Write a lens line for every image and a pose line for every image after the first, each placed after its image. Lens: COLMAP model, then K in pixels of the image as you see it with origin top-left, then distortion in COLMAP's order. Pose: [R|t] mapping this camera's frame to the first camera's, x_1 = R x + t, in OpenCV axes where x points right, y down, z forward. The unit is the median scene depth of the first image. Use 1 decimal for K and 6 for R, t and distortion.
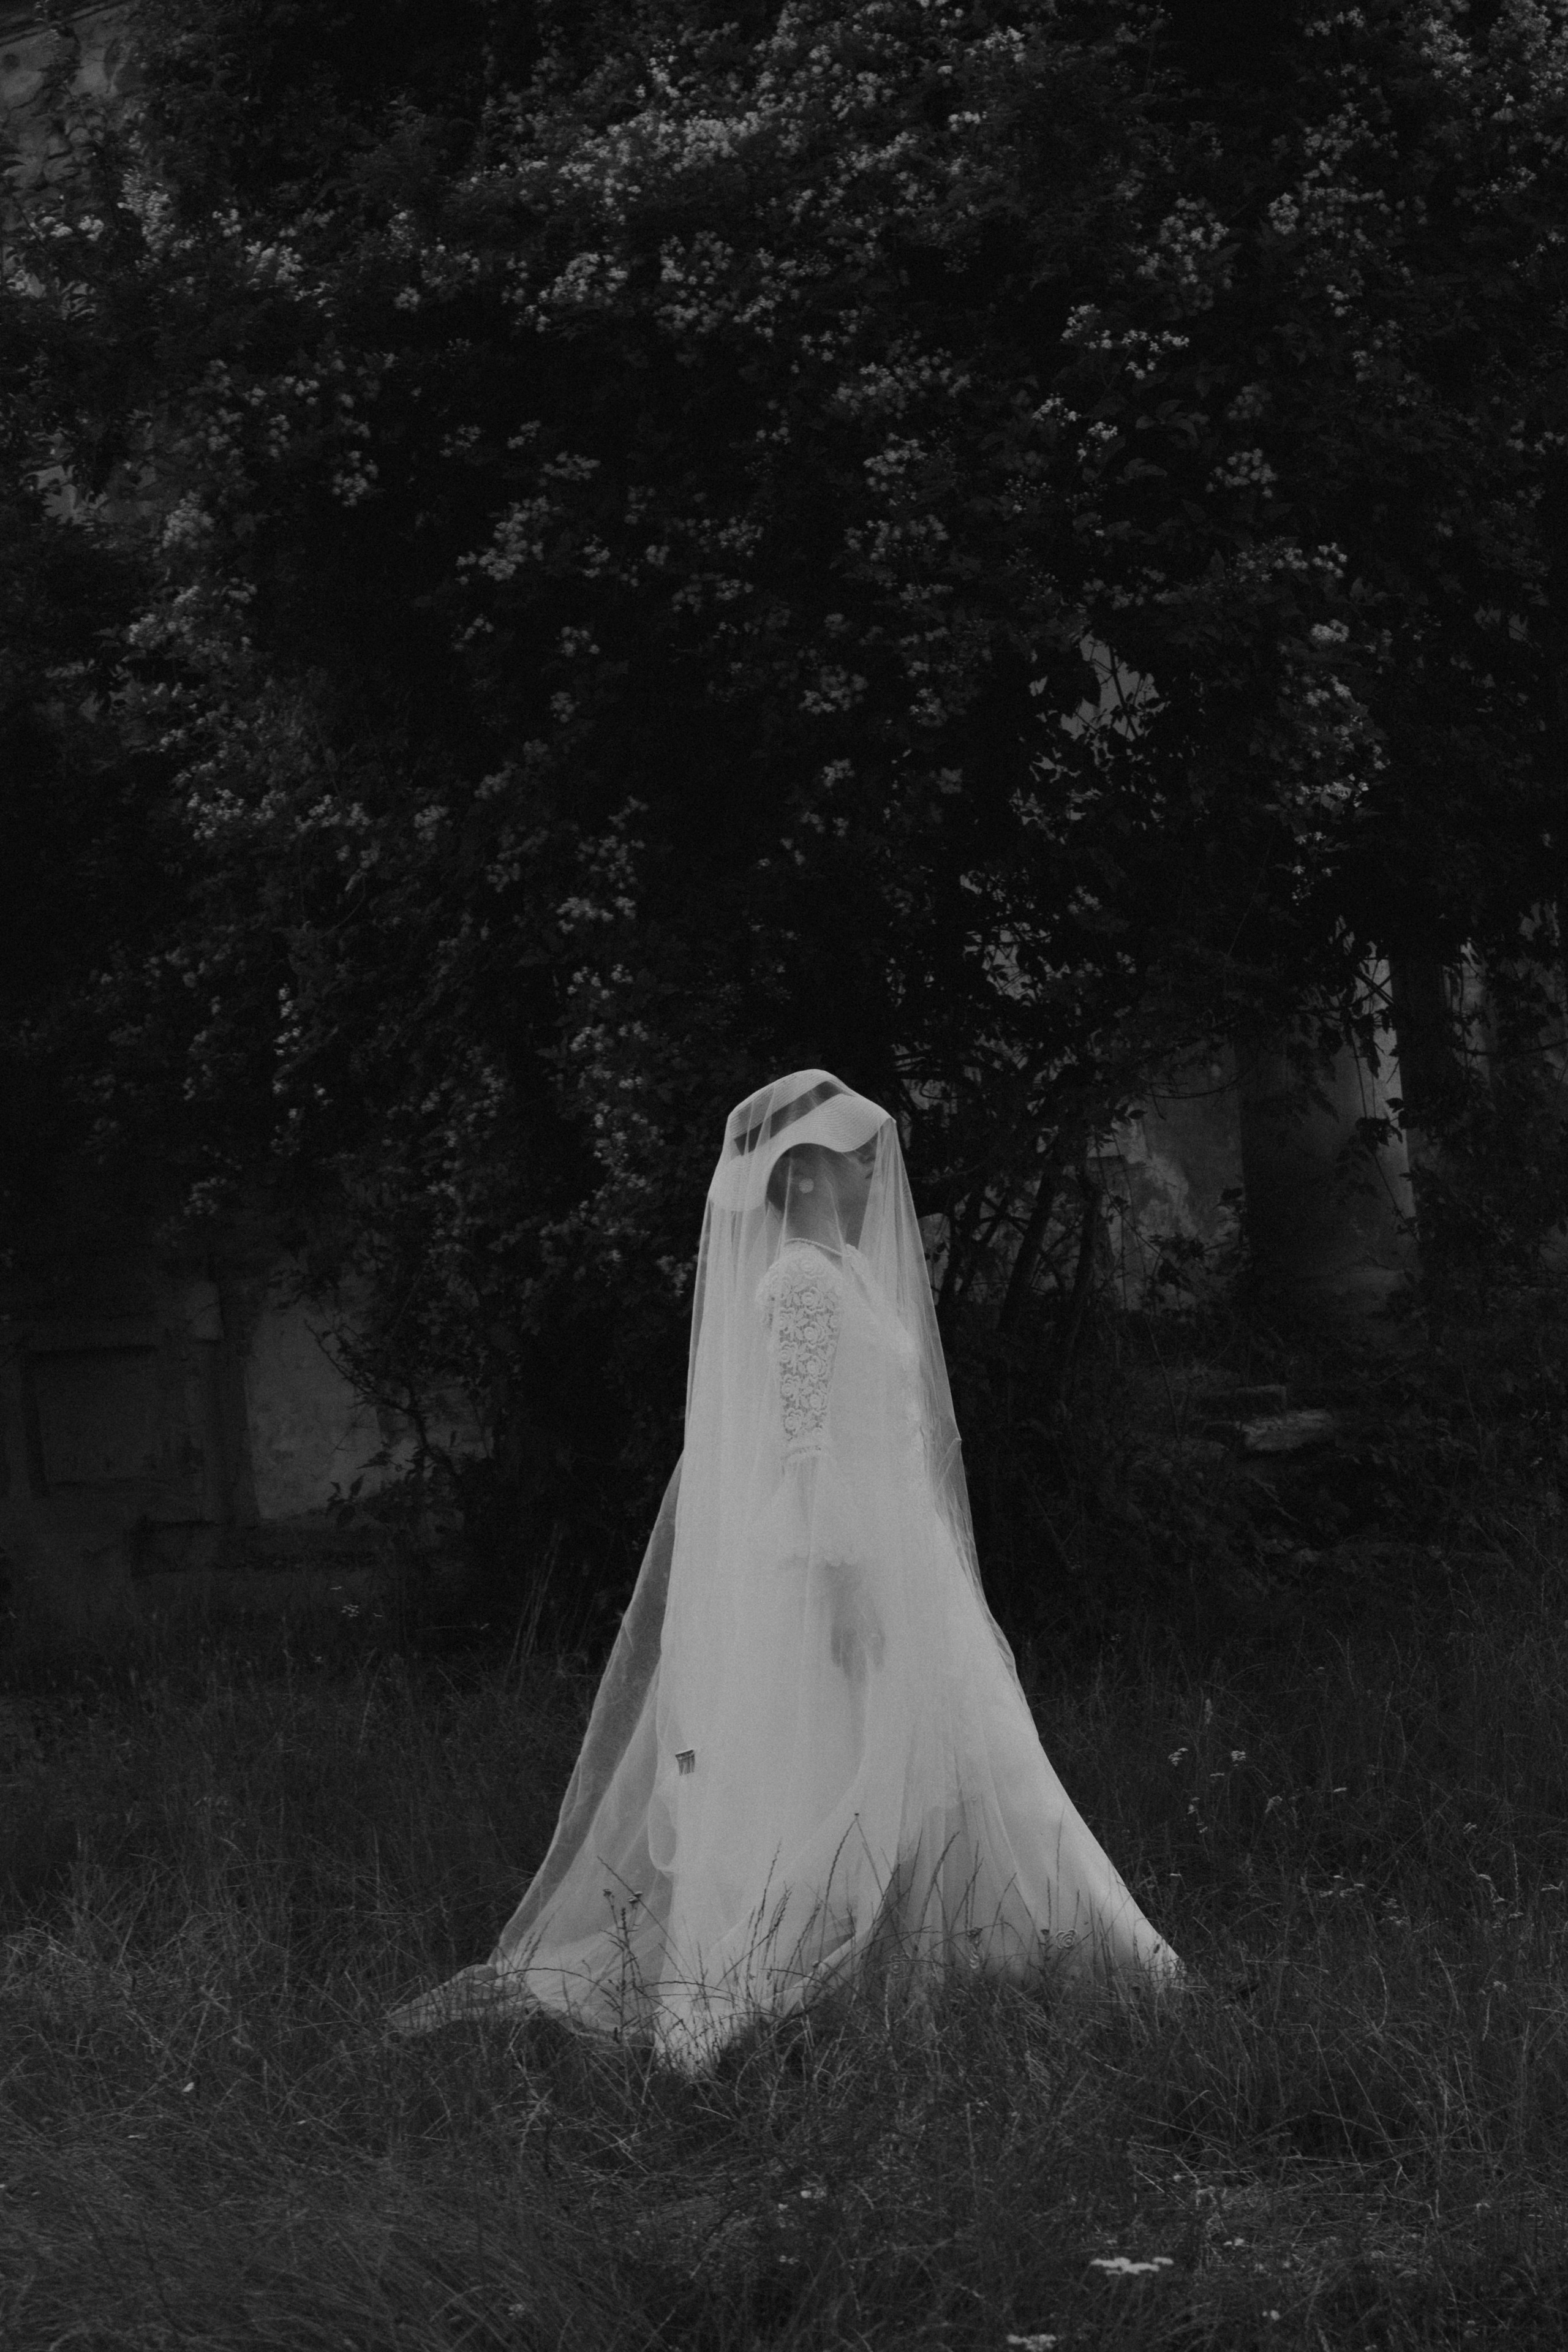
lens RADIAL K [[4868.2, 0, 790.1], [0, 4868.2, 1173.9], [0, 0, 1]] dist [0.013905, 0.000000]
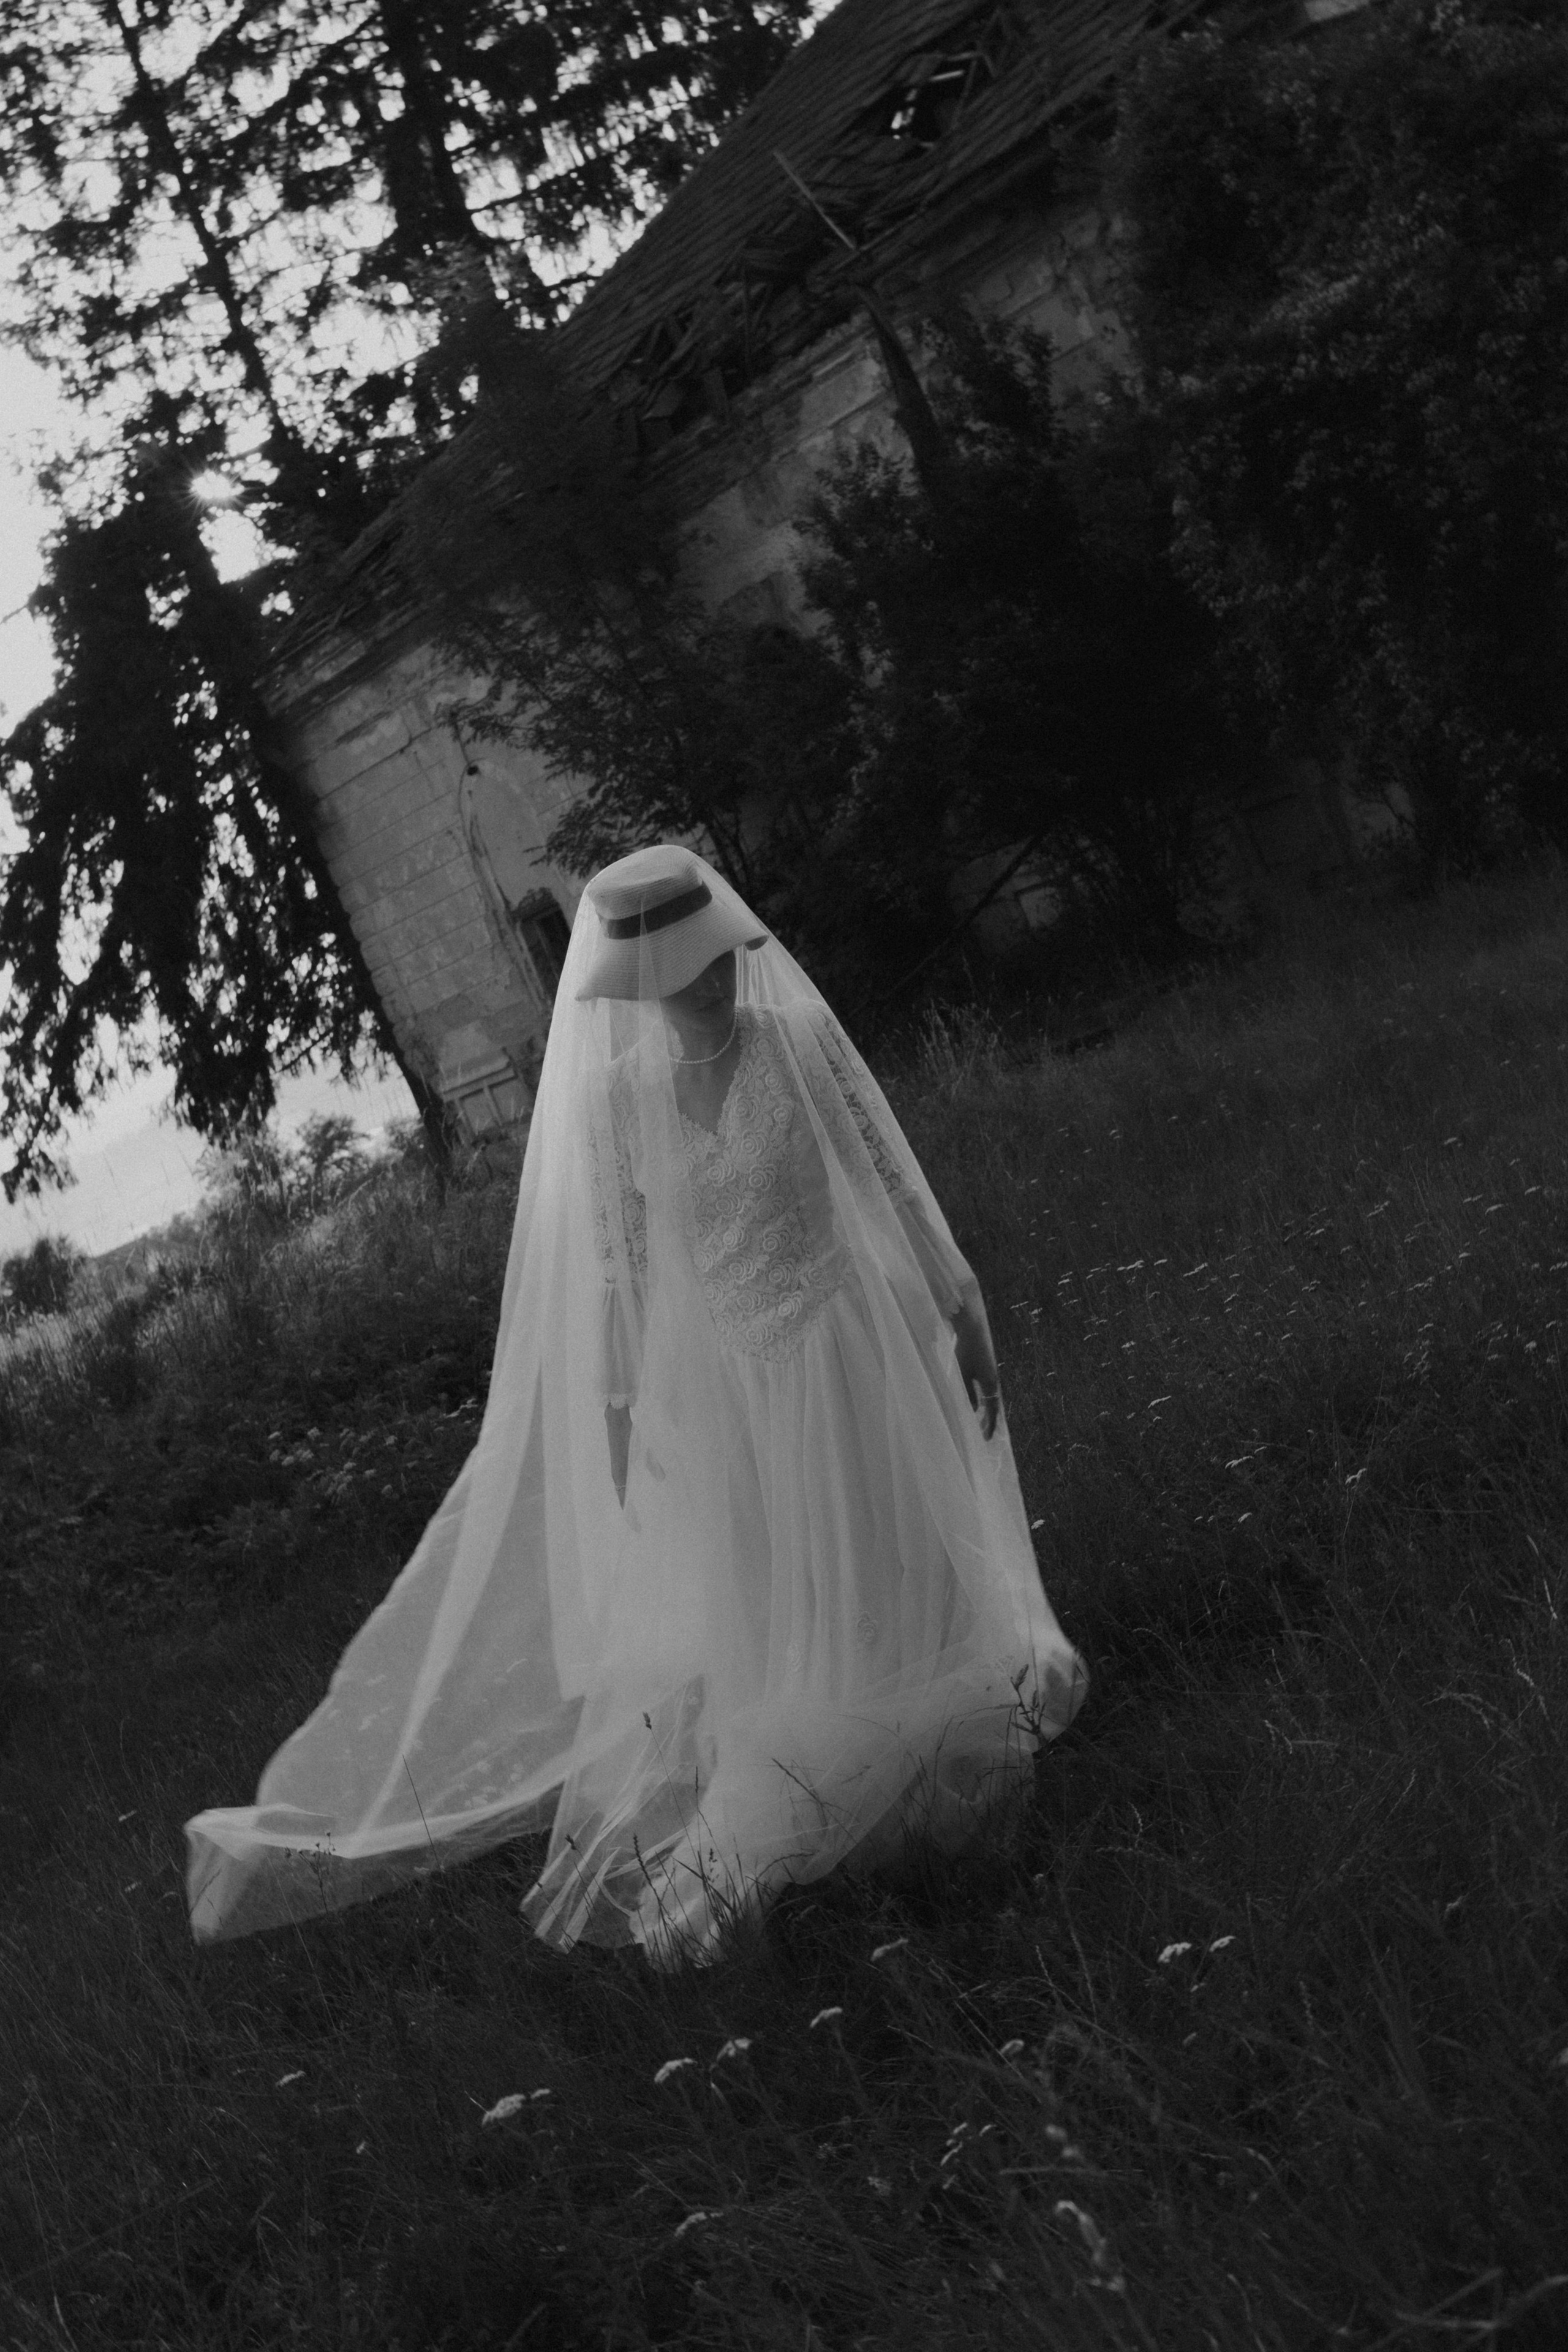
lens RADIAL K [[3770.4, 0, 783.8], [0, 3770.4, 1176.2], [0, 0, 1]] dist [0.003279, 0.000000]
pose [[0.917397, -0.220950, -0.331004, 0.269527], [0.267175, 0.958364, 0.100771, -0.048148], [0.294957, -0.180884, 0.938233, -1.019084]]
